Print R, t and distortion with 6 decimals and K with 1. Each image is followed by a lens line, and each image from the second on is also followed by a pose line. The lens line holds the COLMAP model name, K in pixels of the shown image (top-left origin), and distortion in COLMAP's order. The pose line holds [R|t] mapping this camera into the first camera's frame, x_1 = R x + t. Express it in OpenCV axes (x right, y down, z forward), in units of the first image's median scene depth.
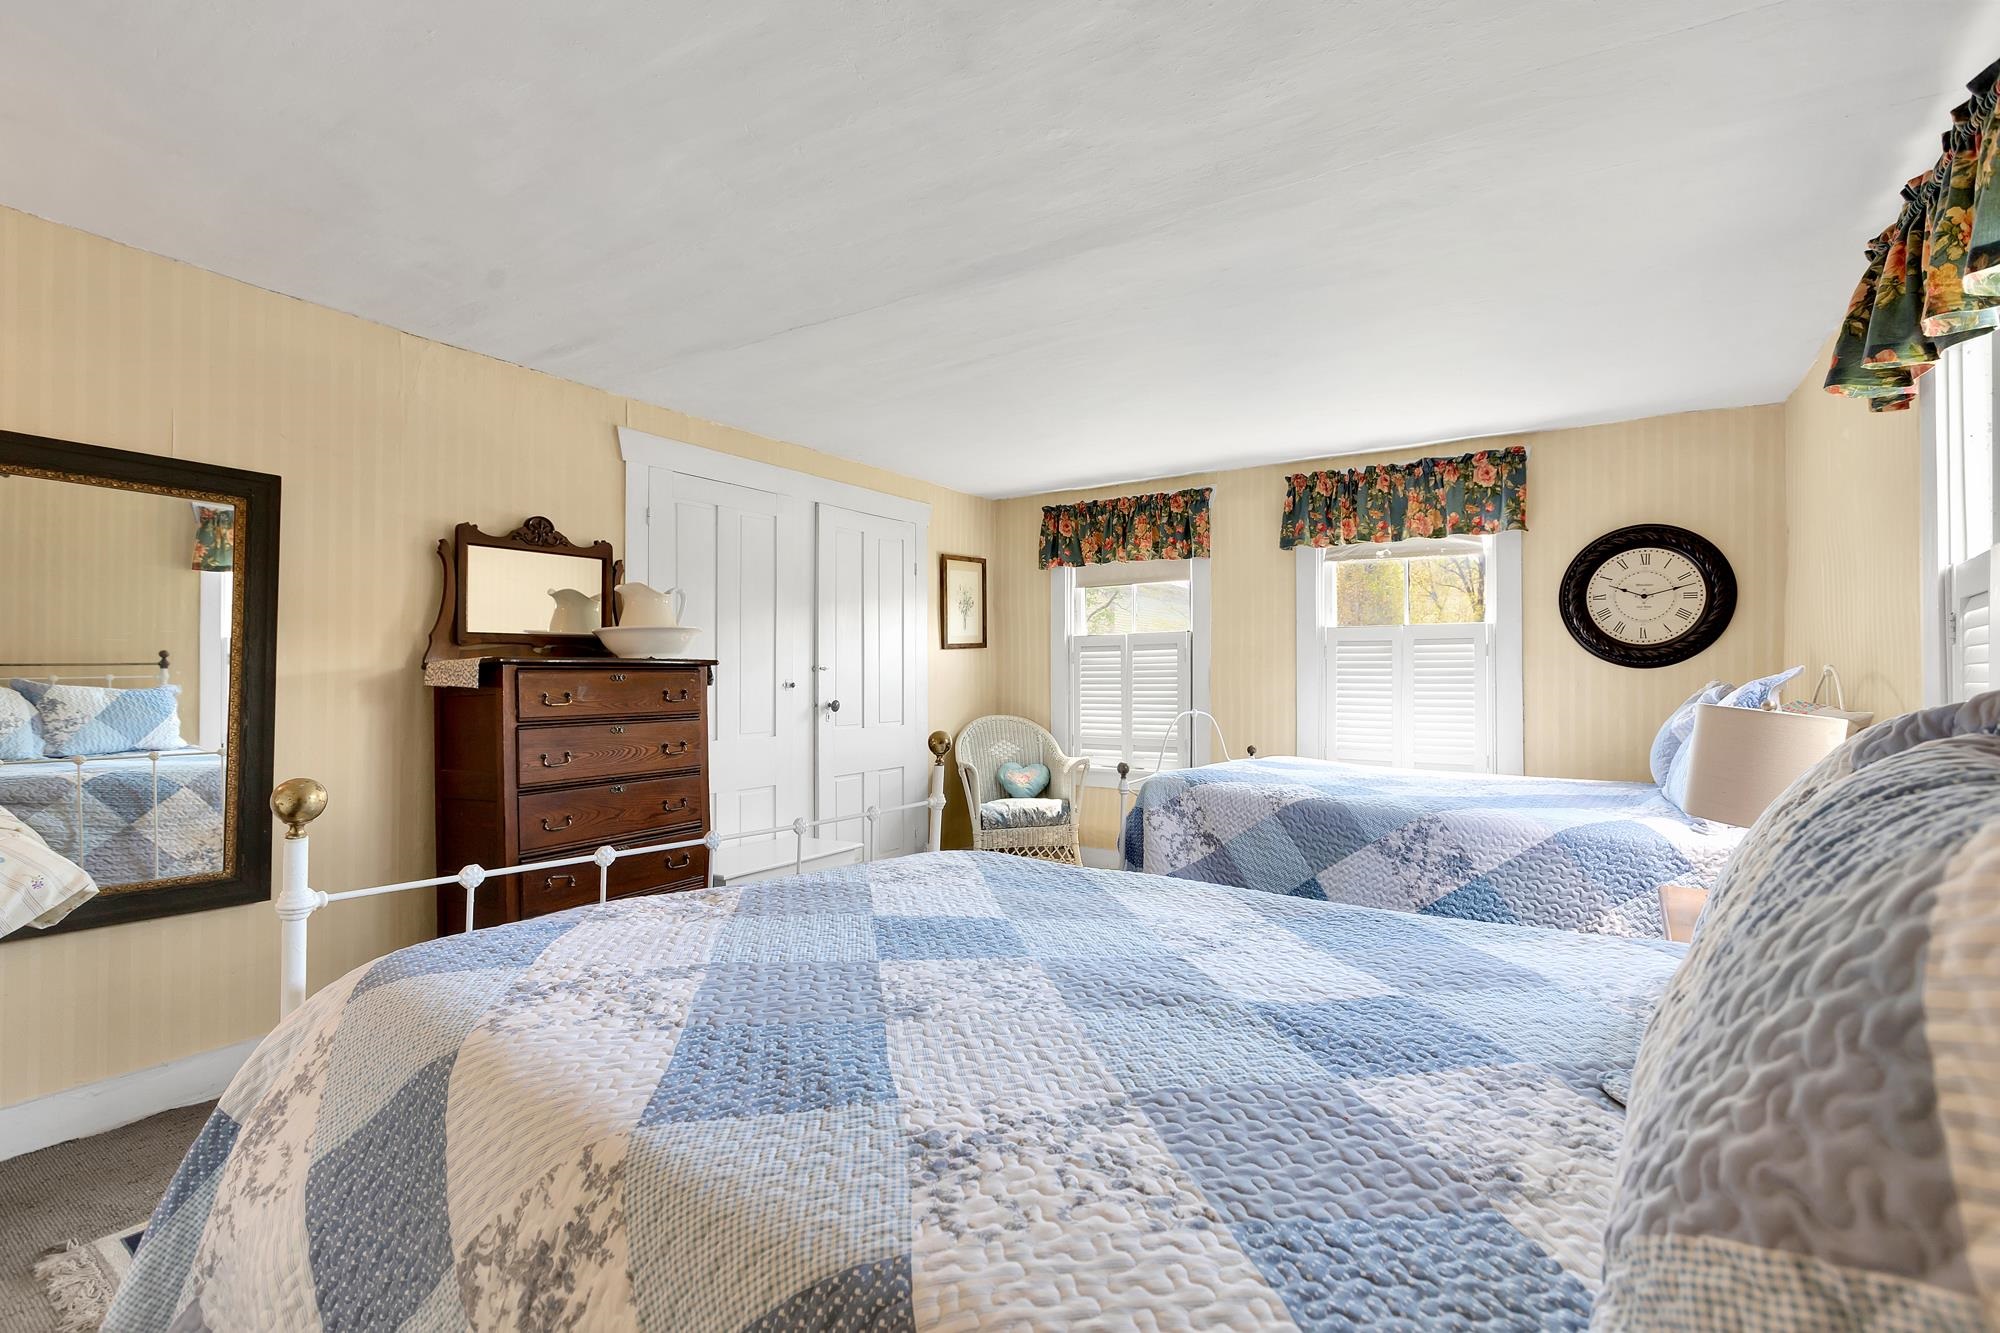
lens RADIAL K [[885.5, 0, 1000.0], [0, 885.5, 666.5], [0, 0, 1]] dist [0.007421, -0.000398]
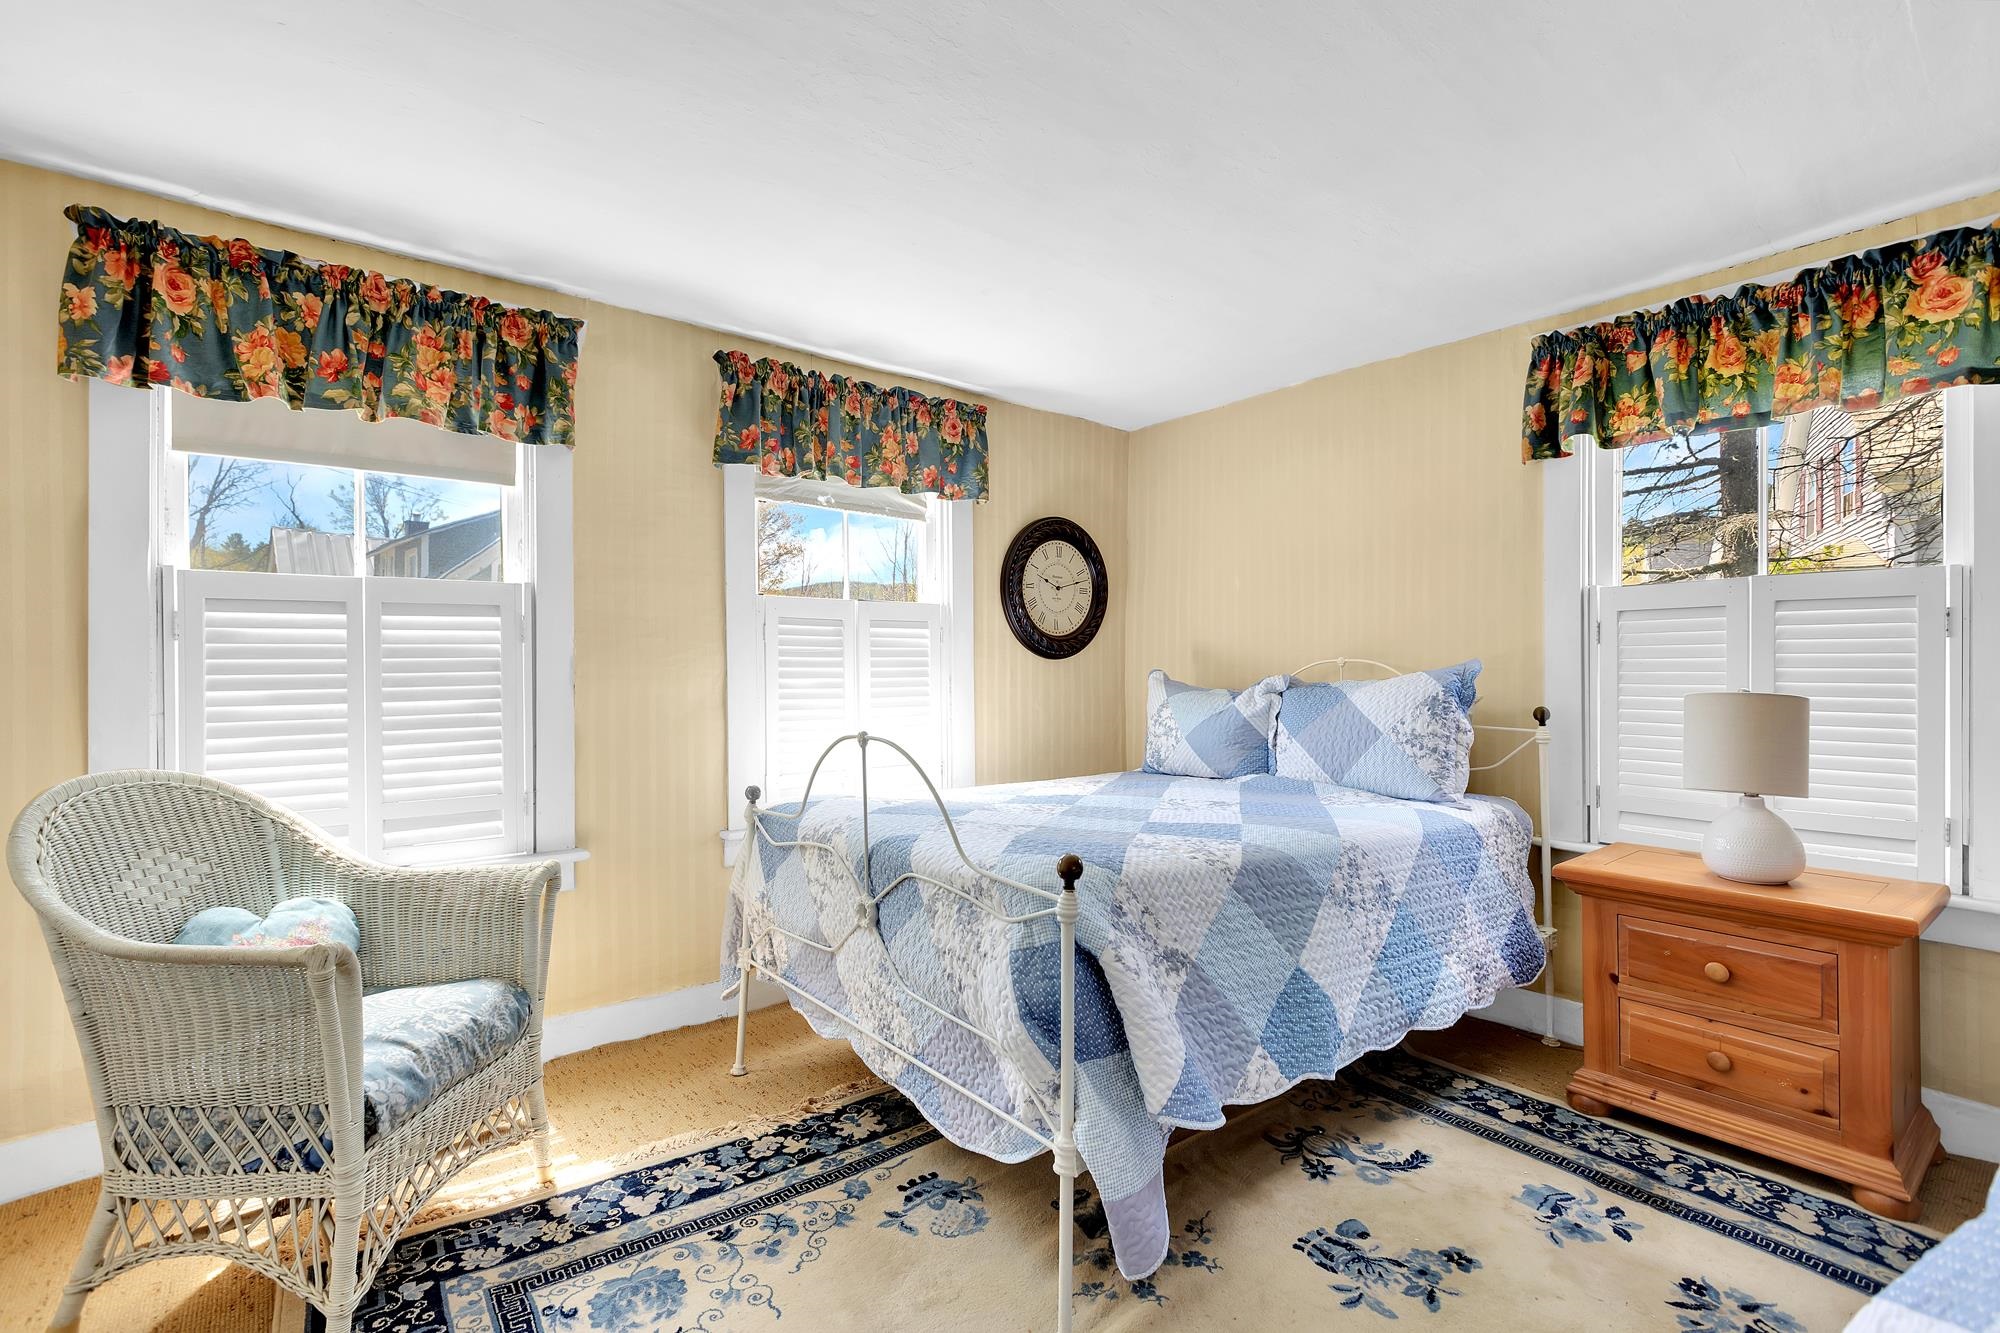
lens RADIAL K [[885.5, 0, 1000.0], [0, 885.5, 666.5], [0, 0, 1]] dist [0.007421, -0.000398]
pose [[0.312983, -0.001020, 0.949758, -0.218133], [-0.006535, 0.999973, 0.003228, 0.006490], [-0.949736, -0.007217, 0.312968, 0.630954]]
